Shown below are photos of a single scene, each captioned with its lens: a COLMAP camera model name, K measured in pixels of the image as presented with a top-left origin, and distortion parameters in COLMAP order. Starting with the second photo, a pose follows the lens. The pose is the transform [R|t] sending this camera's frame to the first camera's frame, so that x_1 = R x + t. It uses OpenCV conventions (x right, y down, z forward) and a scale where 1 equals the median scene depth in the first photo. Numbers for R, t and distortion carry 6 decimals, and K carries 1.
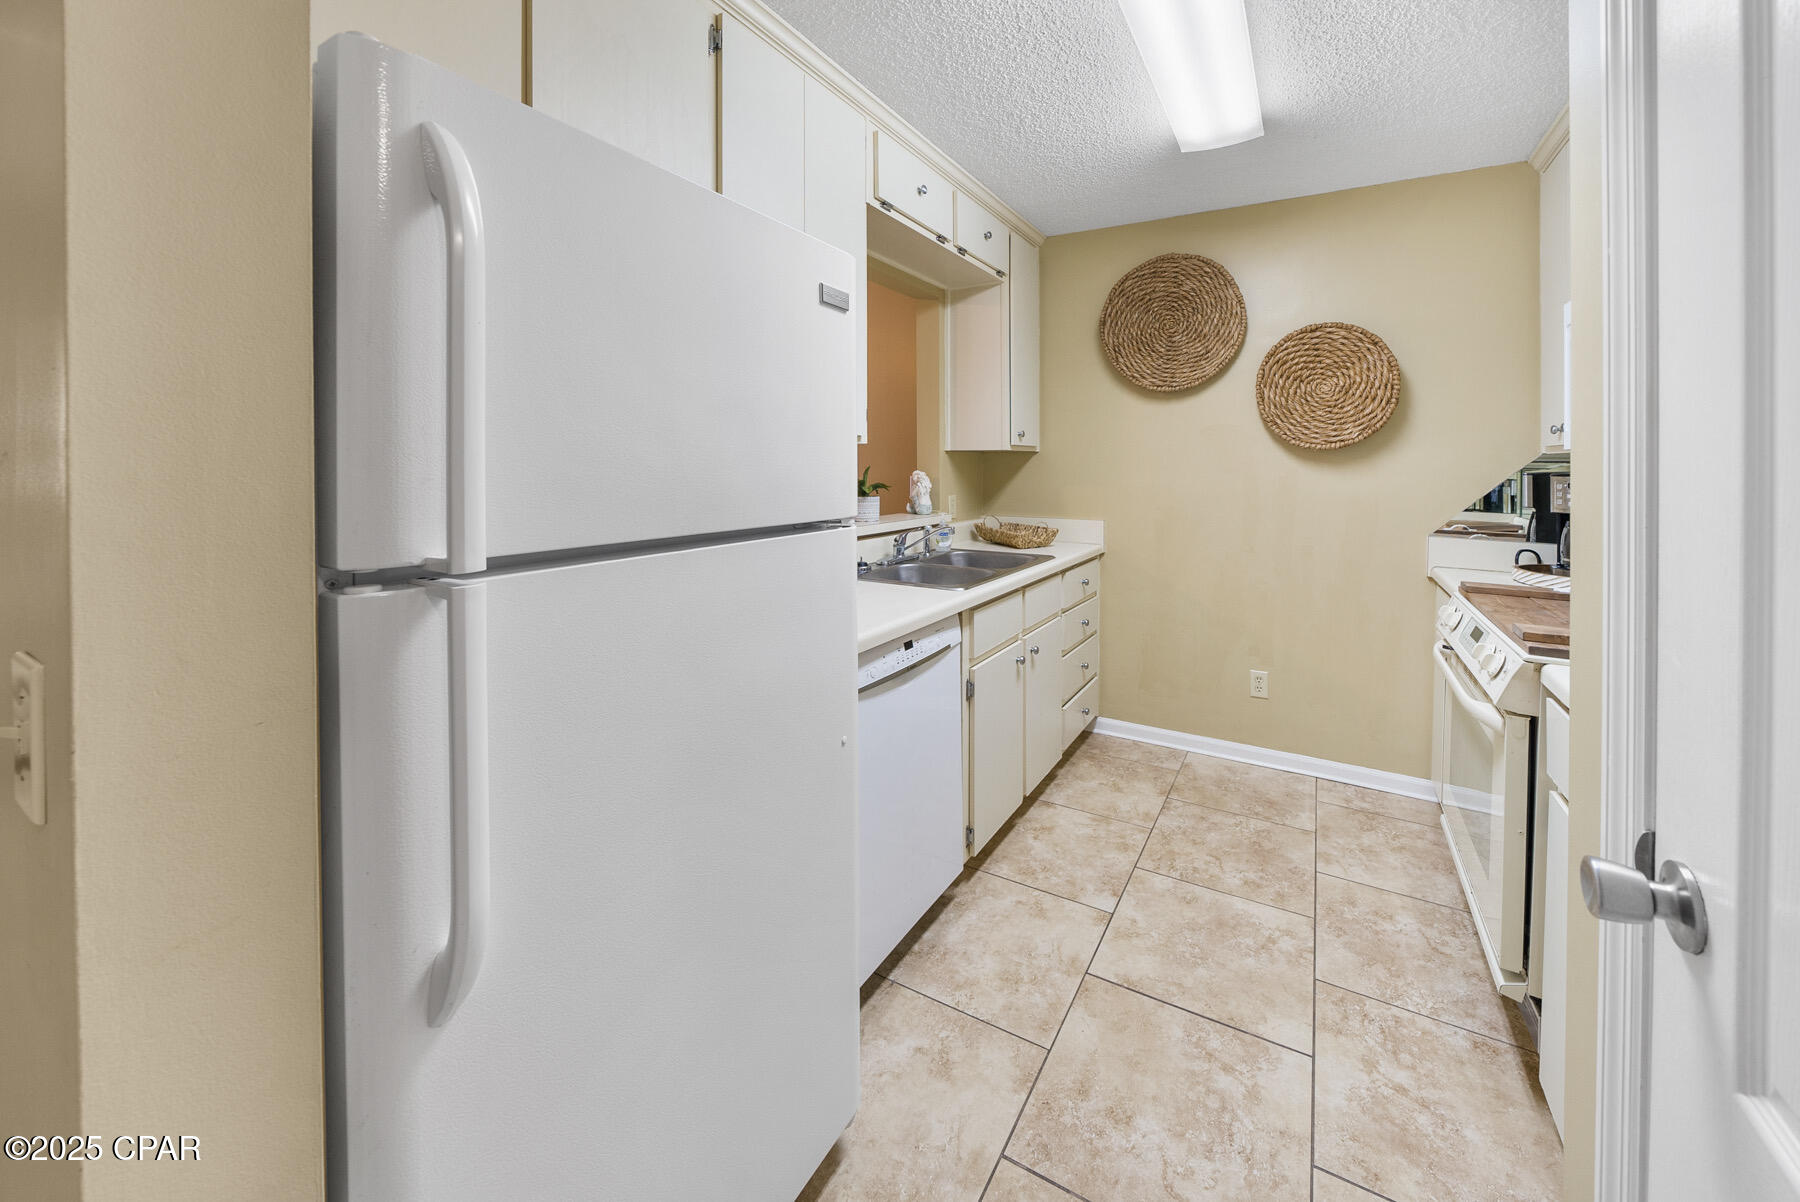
lens RADIAL K [[648.3, 0, 900.5], [0, 648.3, 461.0], [0, 0, 1]] dist [-0.001120, -0.000163]
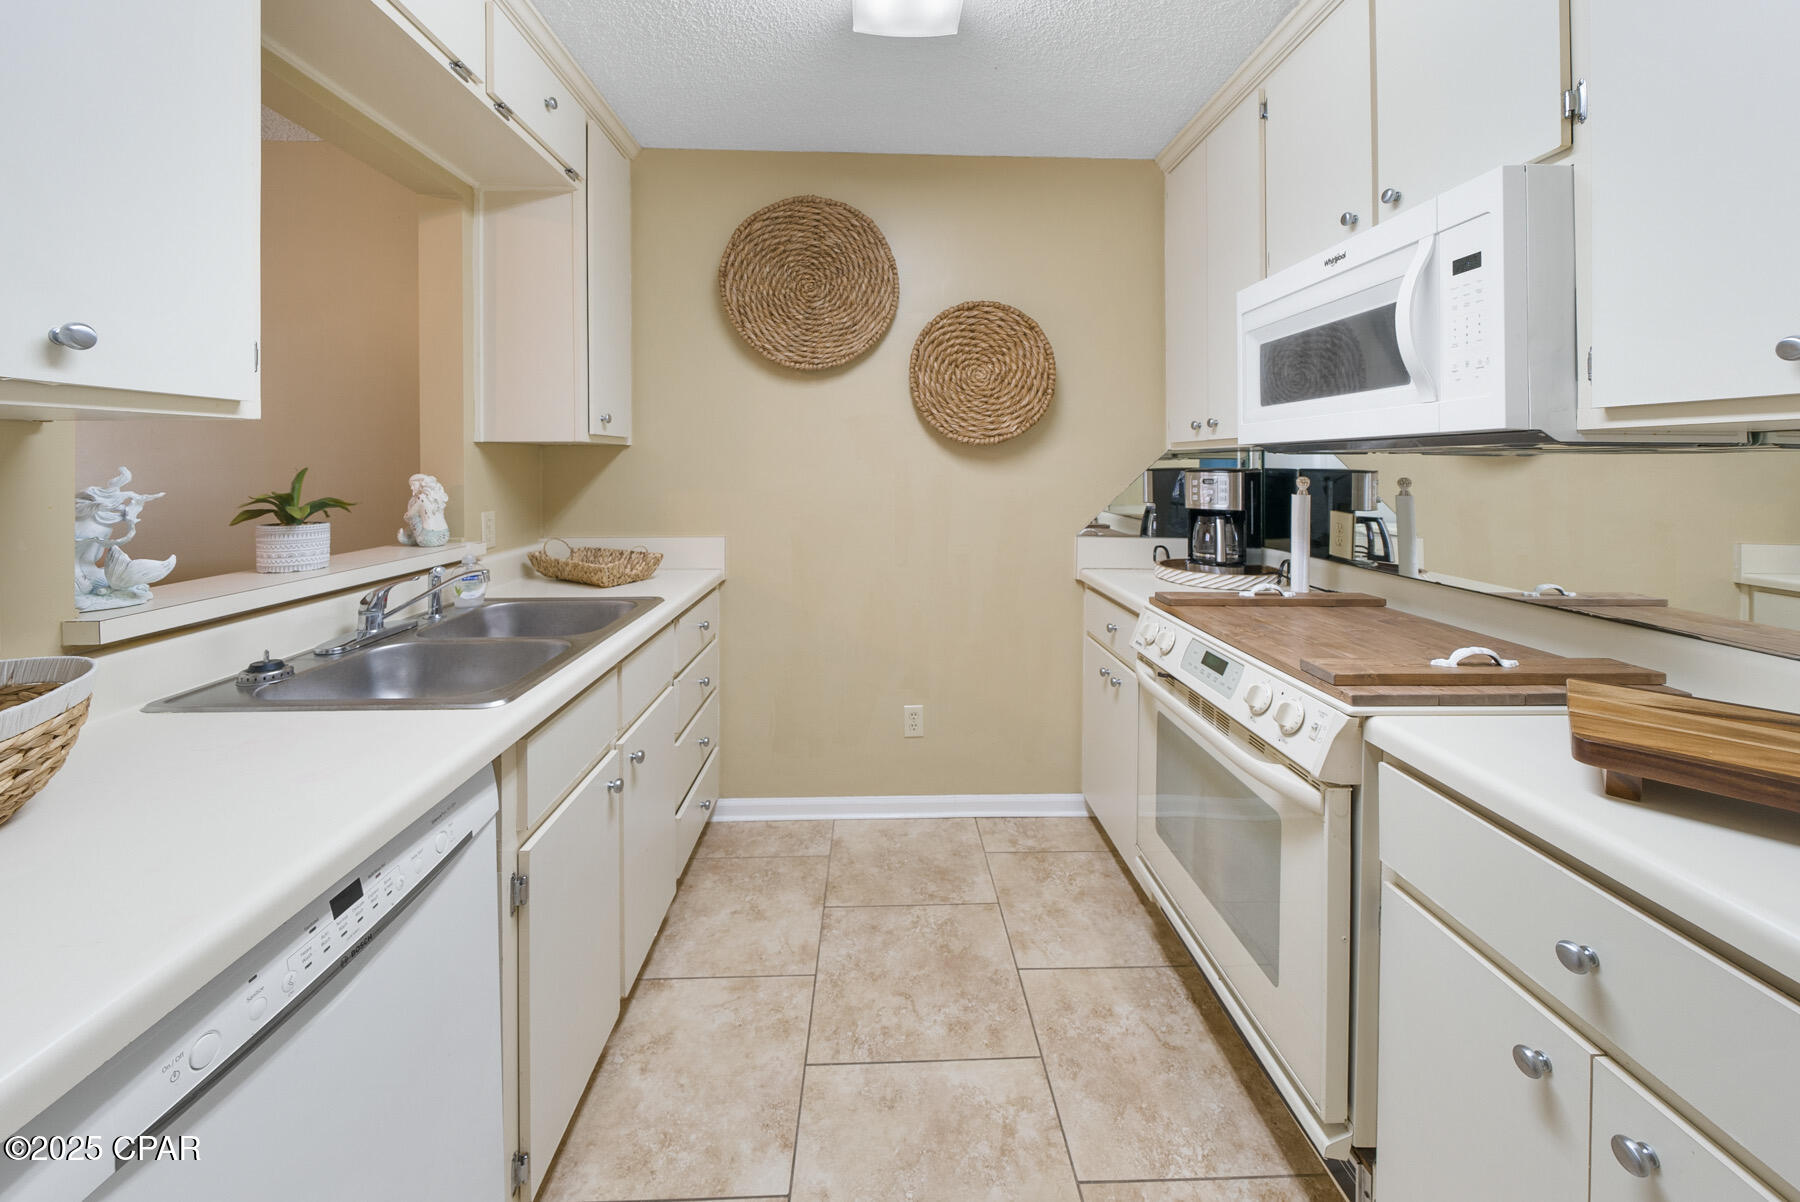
lens RADIAL K [[648.3, 0, 900.5], [0, 648.3, 461.0], [0, 0, 1]] dist [-0.001120, -0.000163]
pose [[0.804947, -0.003123, 0.593338, 0.038955], [0.001369, 0.999993, 0.003406, 0.001621], [-0.593345, -0.001930, 0.804946, 0.337532]]
